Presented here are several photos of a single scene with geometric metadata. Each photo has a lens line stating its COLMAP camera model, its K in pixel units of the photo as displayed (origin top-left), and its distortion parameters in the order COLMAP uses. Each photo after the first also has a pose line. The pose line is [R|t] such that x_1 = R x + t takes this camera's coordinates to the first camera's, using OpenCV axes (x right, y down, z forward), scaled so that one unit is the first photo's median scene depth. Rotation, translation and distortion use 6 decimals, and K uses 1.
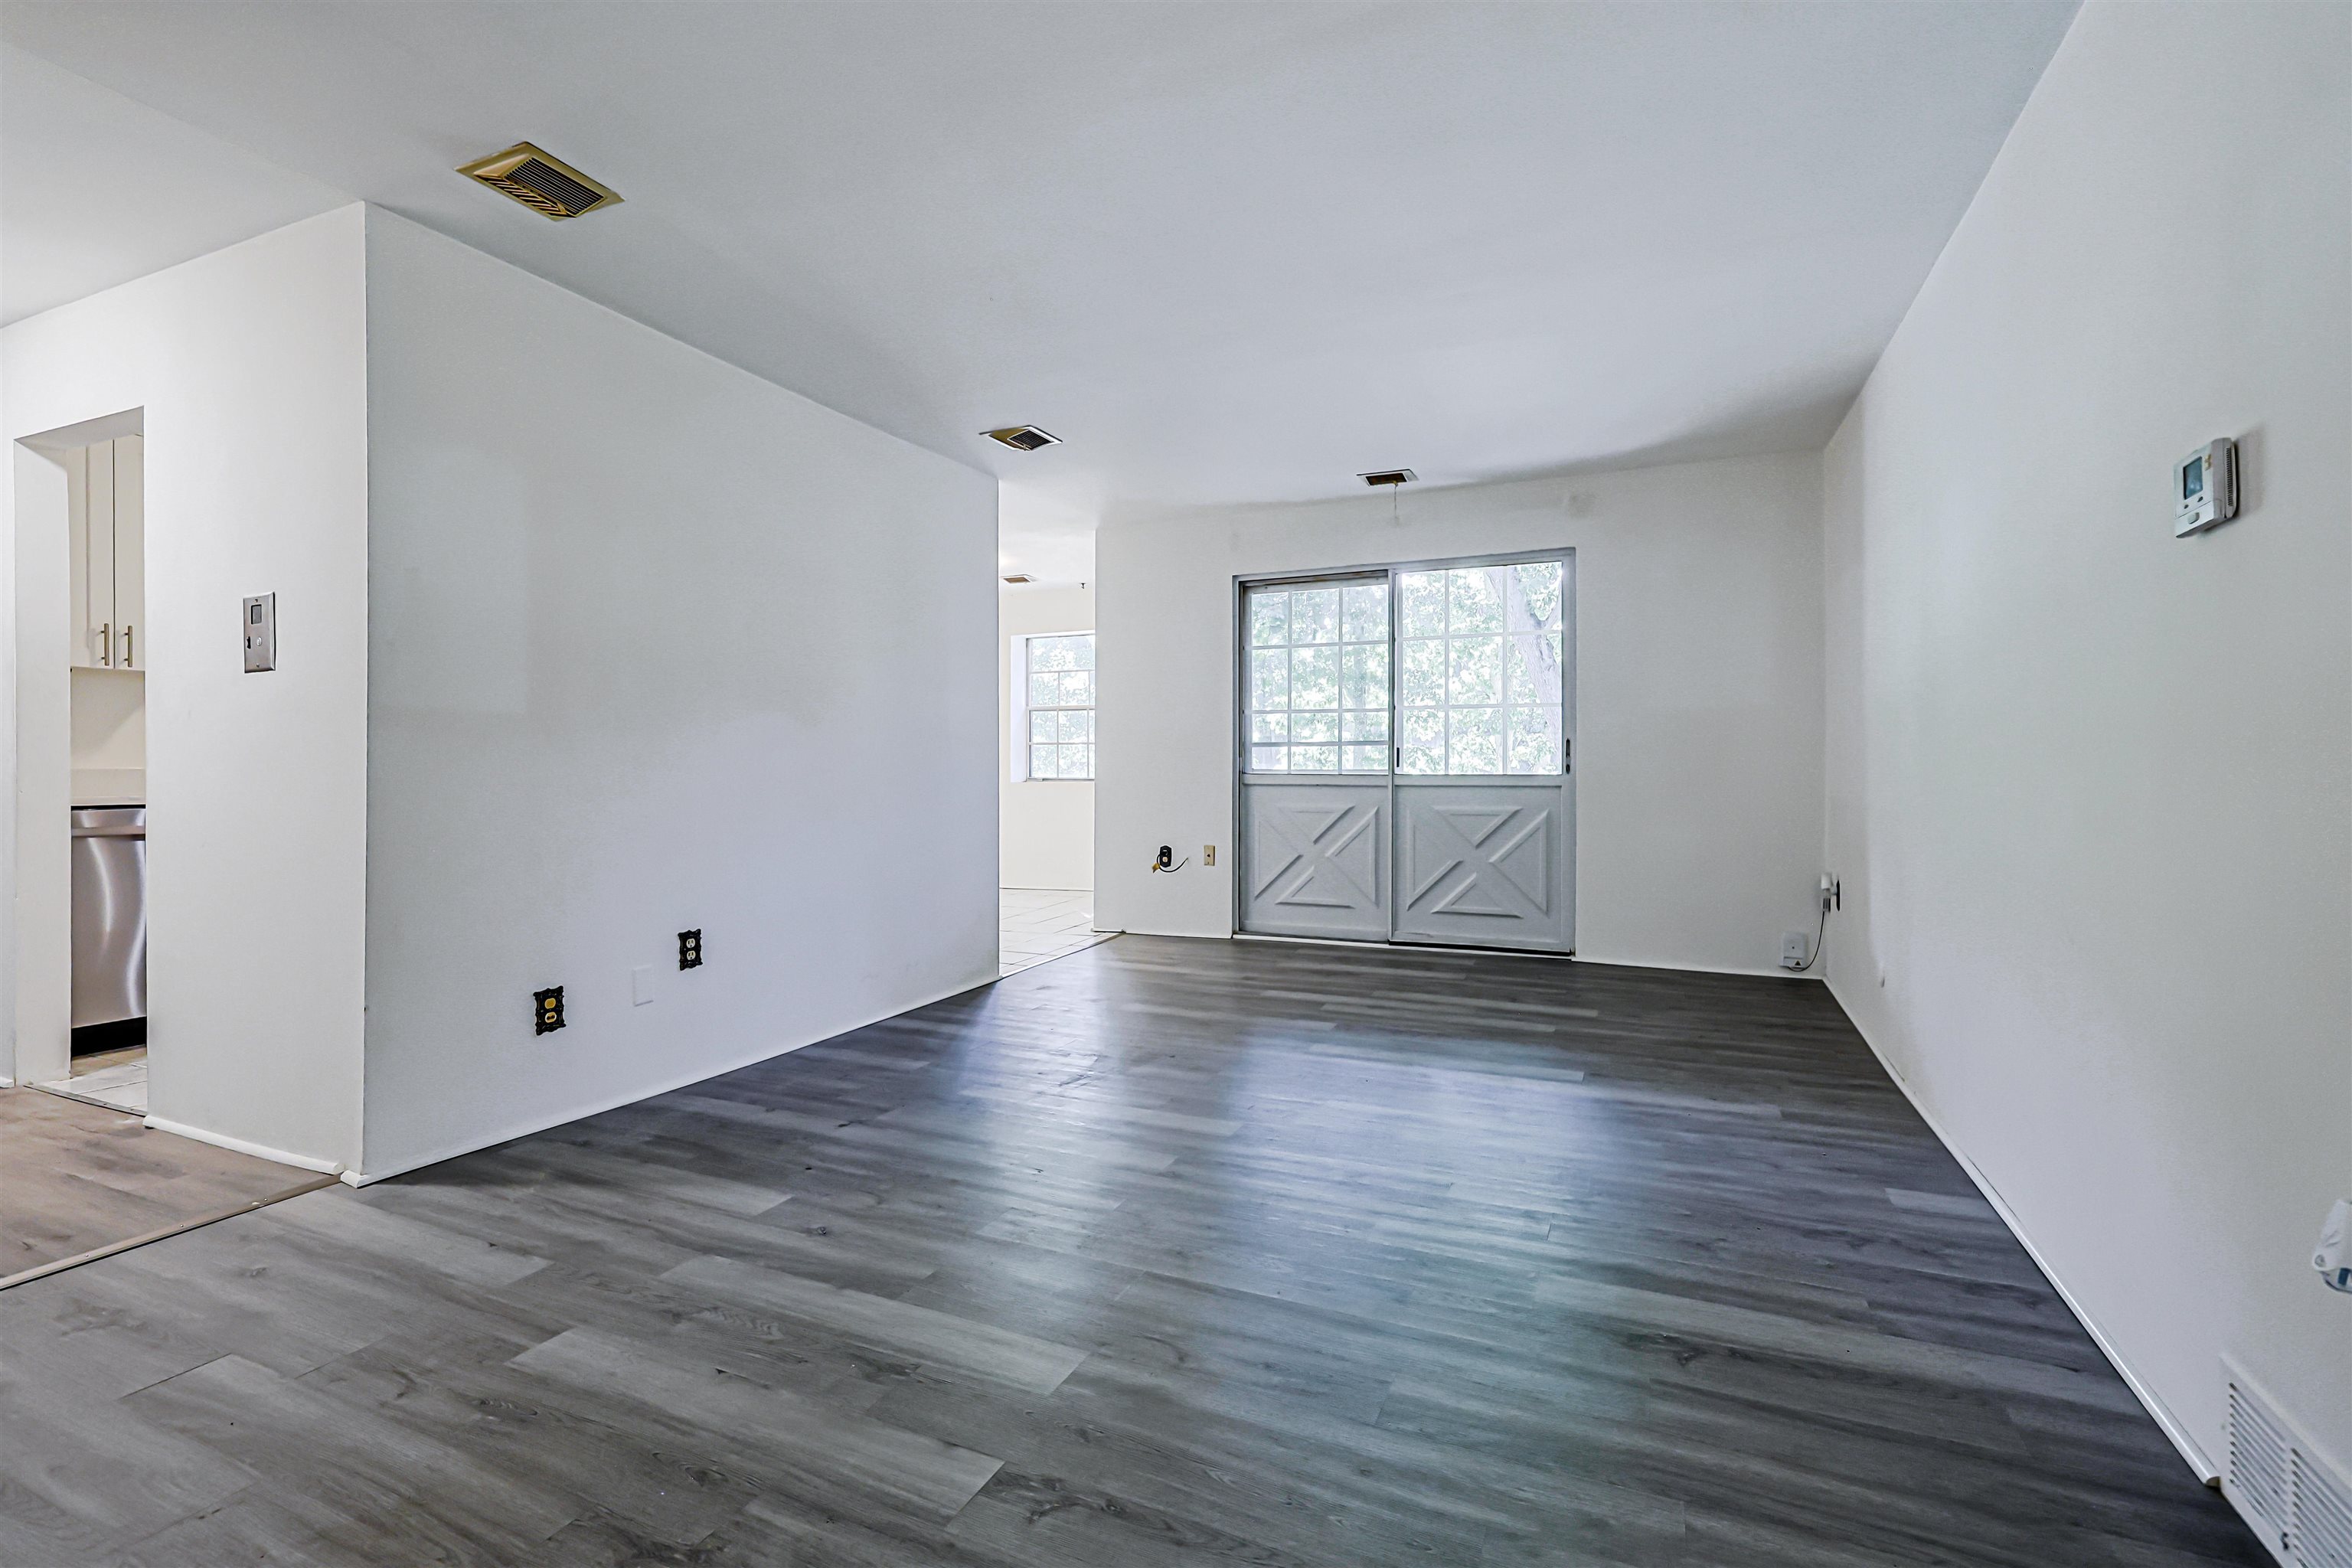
lens RADIAL K [[1047.9, 0, 1172.1], [0, 1047.9, 781.6], [0, 0, 1]] dist [-0.000513, -0.000570]
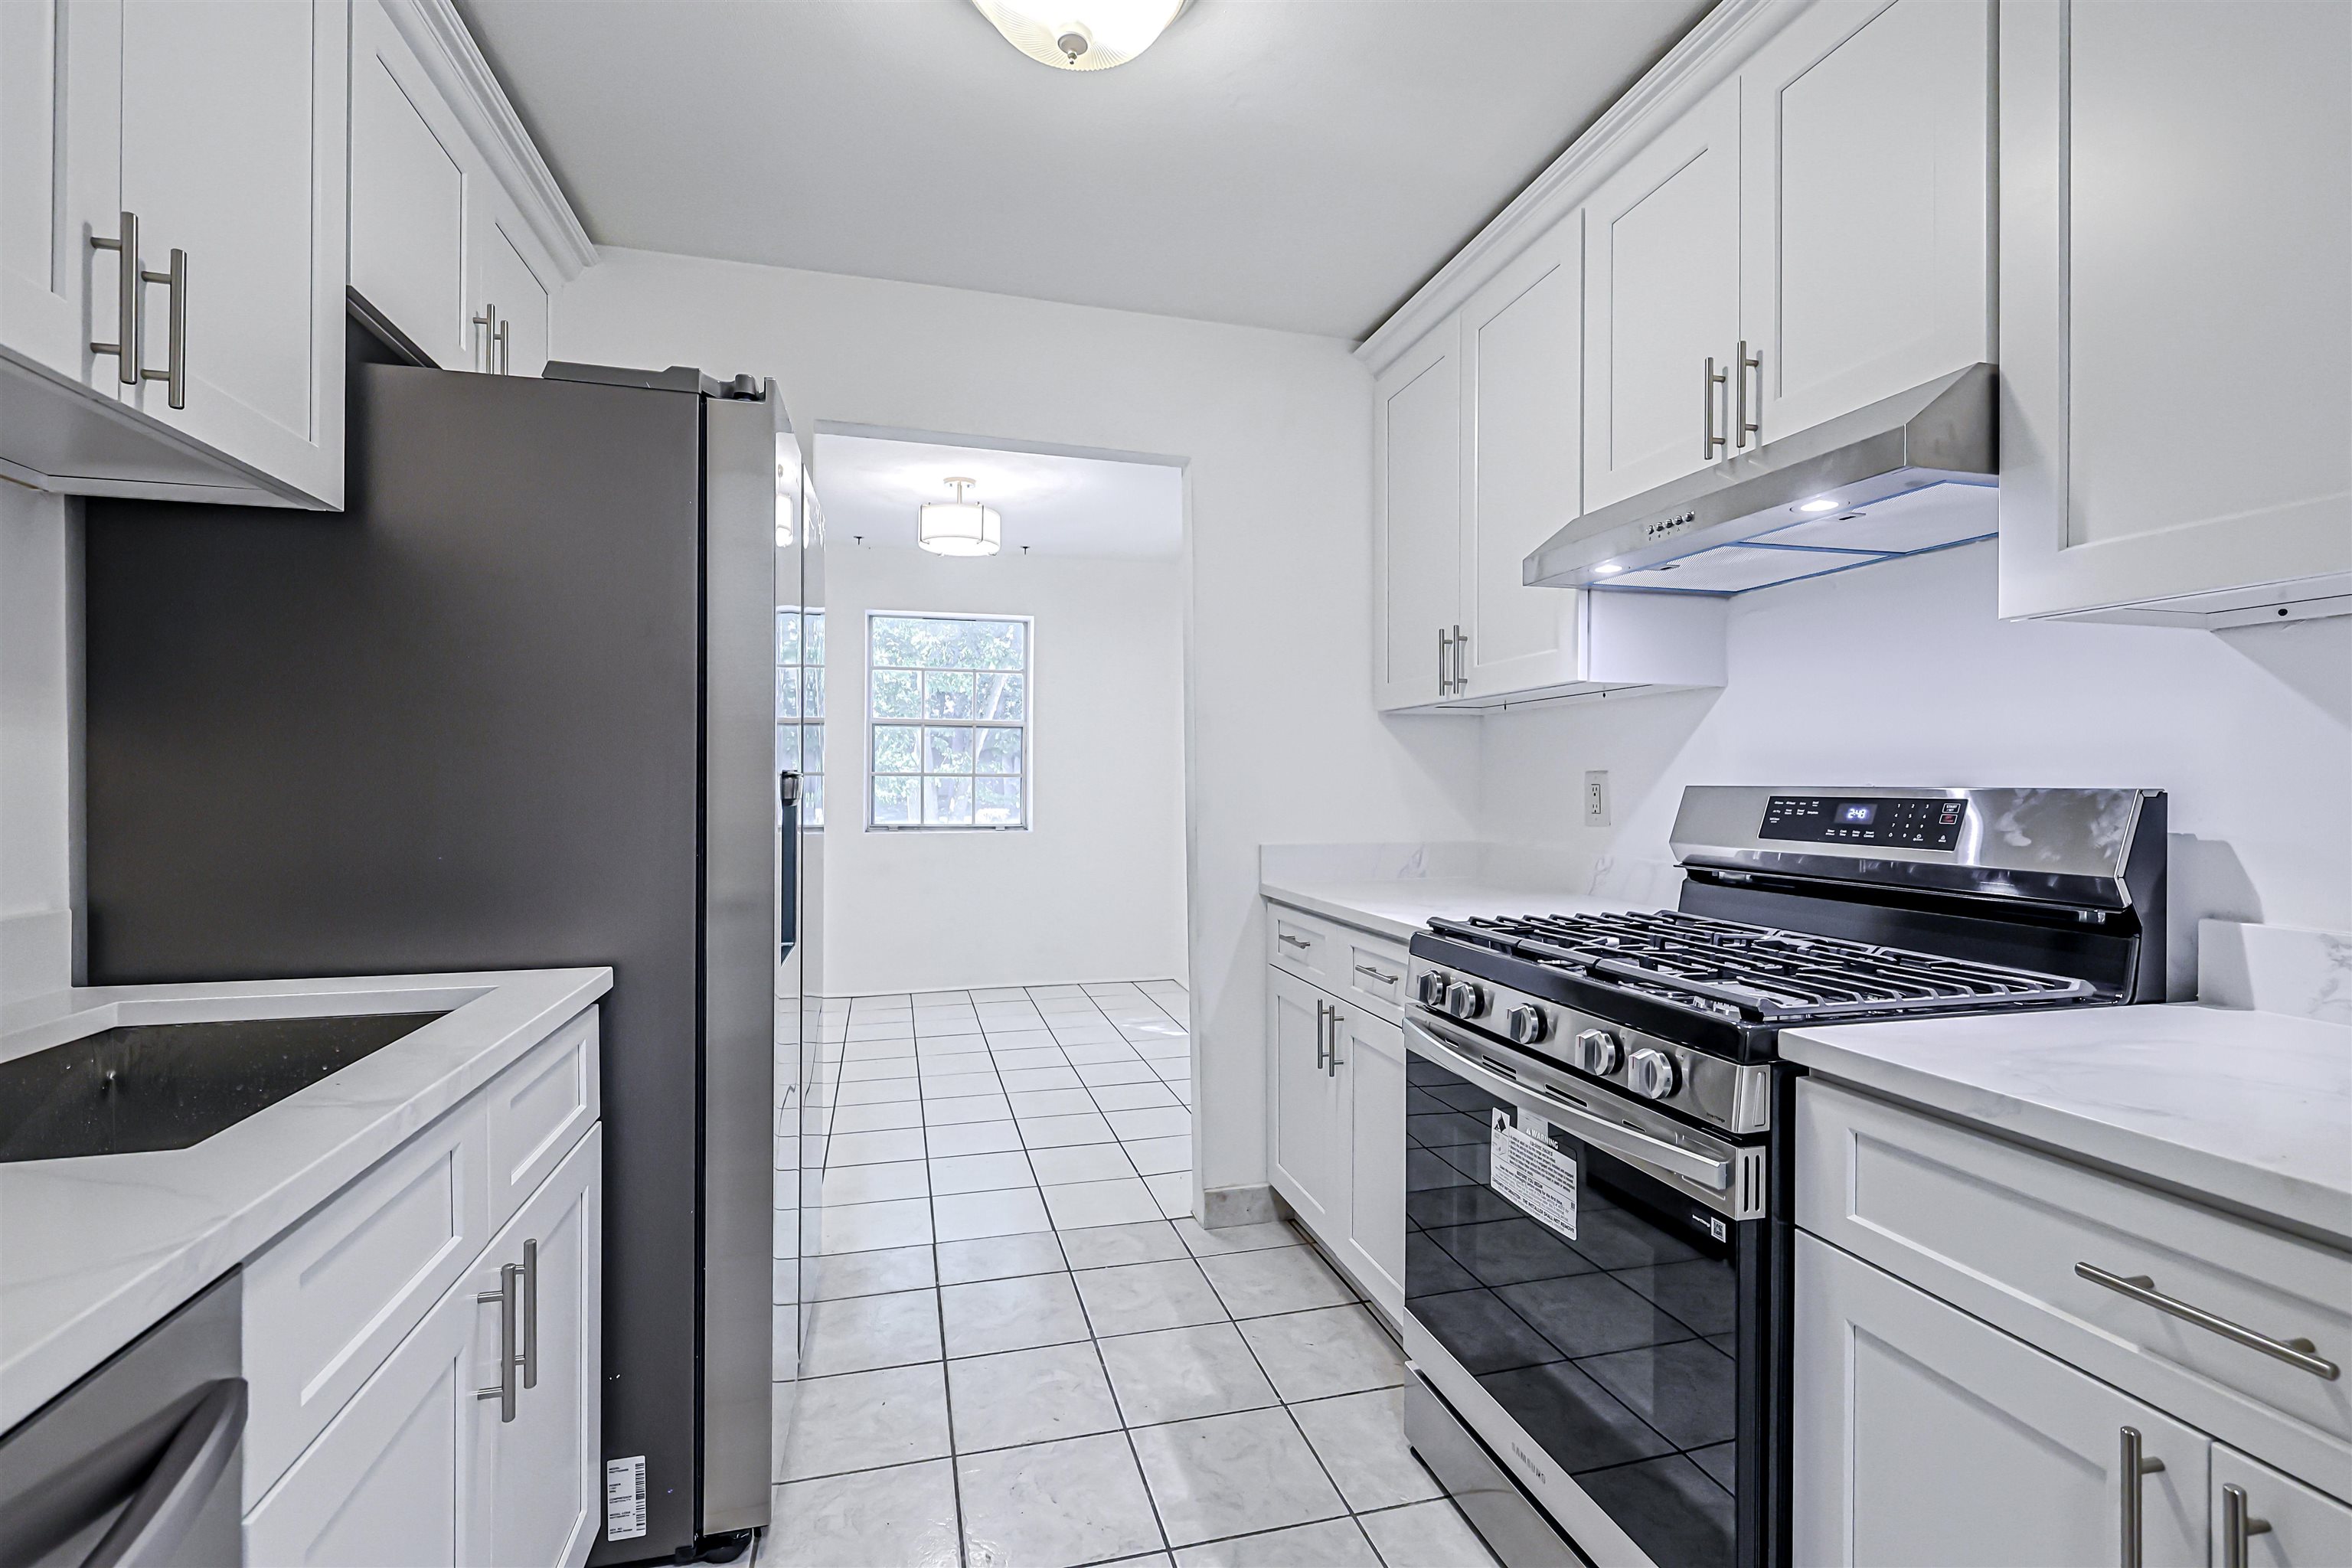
lens RADIAL K [[1047.9, 0, 1172.1], [0, 1047.9, 781.6], [0, 0, 1]] dist [-0.000513, -0.000570]
pose [[0.781339, 0.005327, 0.624084, -1.452694], [0.001313, 0.999947, -0.010179, -0.086339], [-0.624105, 0.008773, 0.781291, 1.312953]]
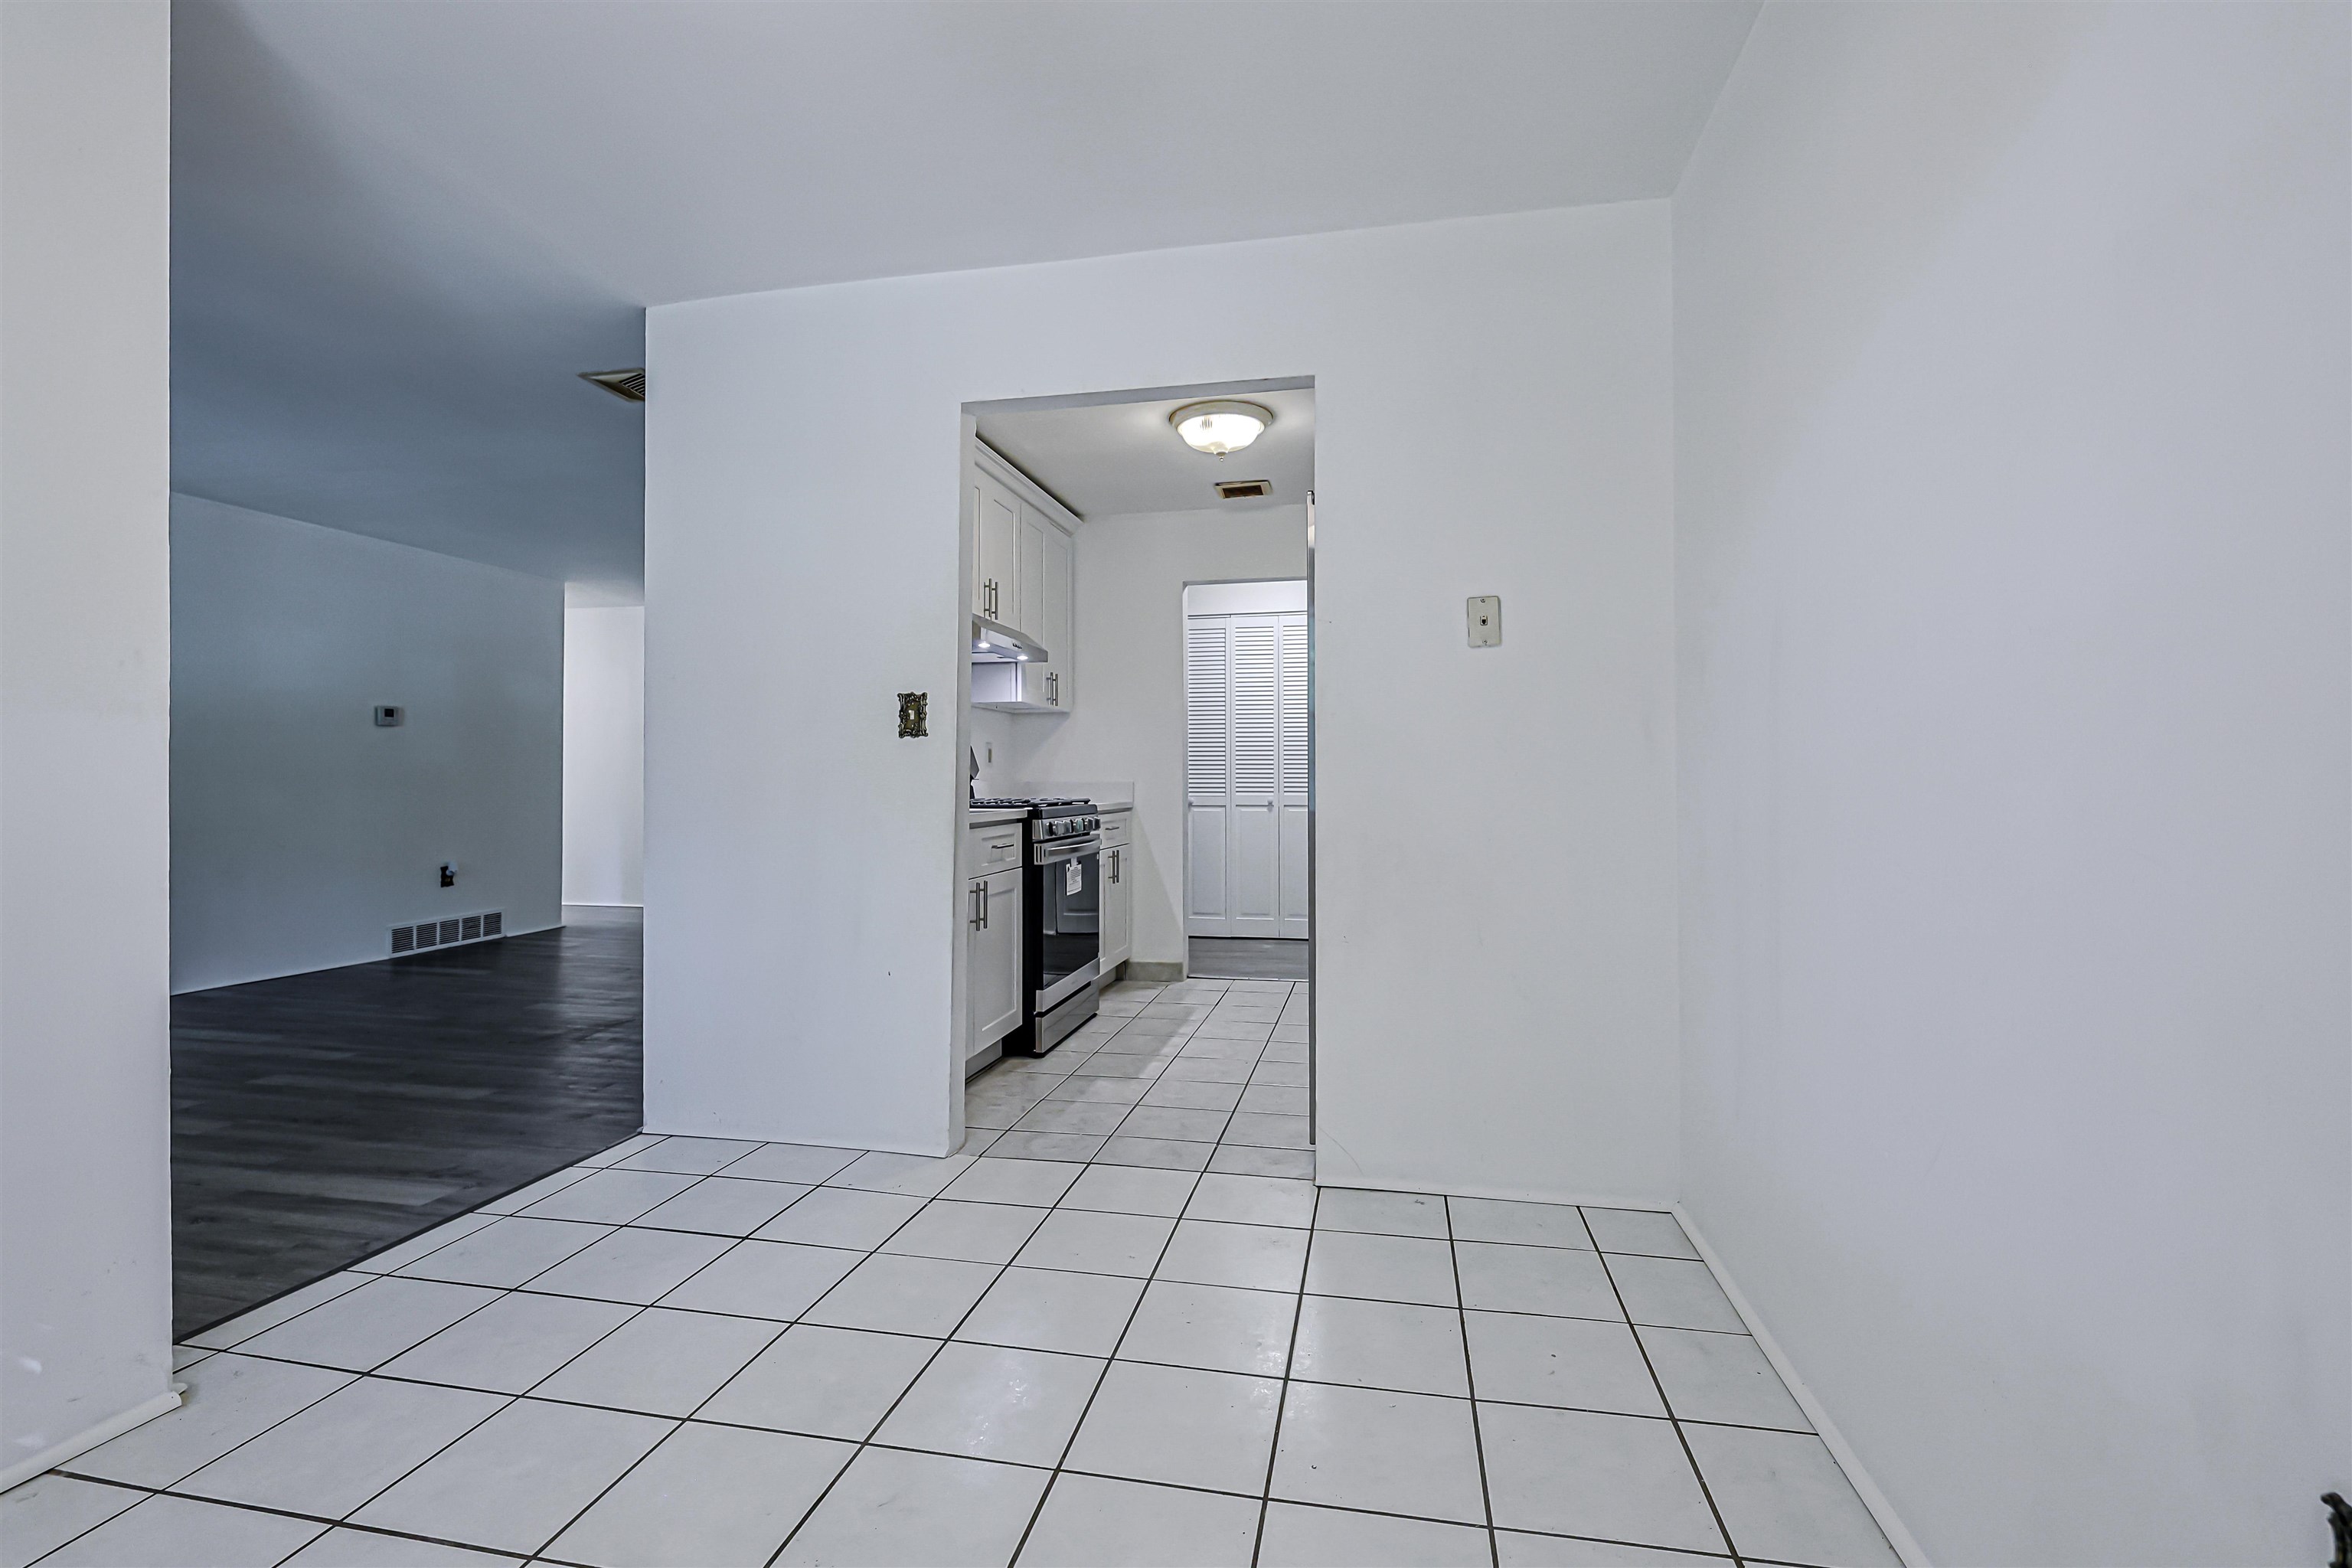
lens RADIAL K [[1047.9, 0, 1172.1], [0, 1047.9, 781.6], [0, 0, 1]] dist [-0.000513, -0.000570]
pose [[-0.977808, 0.002143, -0.209494, -0.696456], [0.000513, 0.999969, 0.007834, -0.033068], [0.209504, 0.007552, -0.977779, 3.399182]]
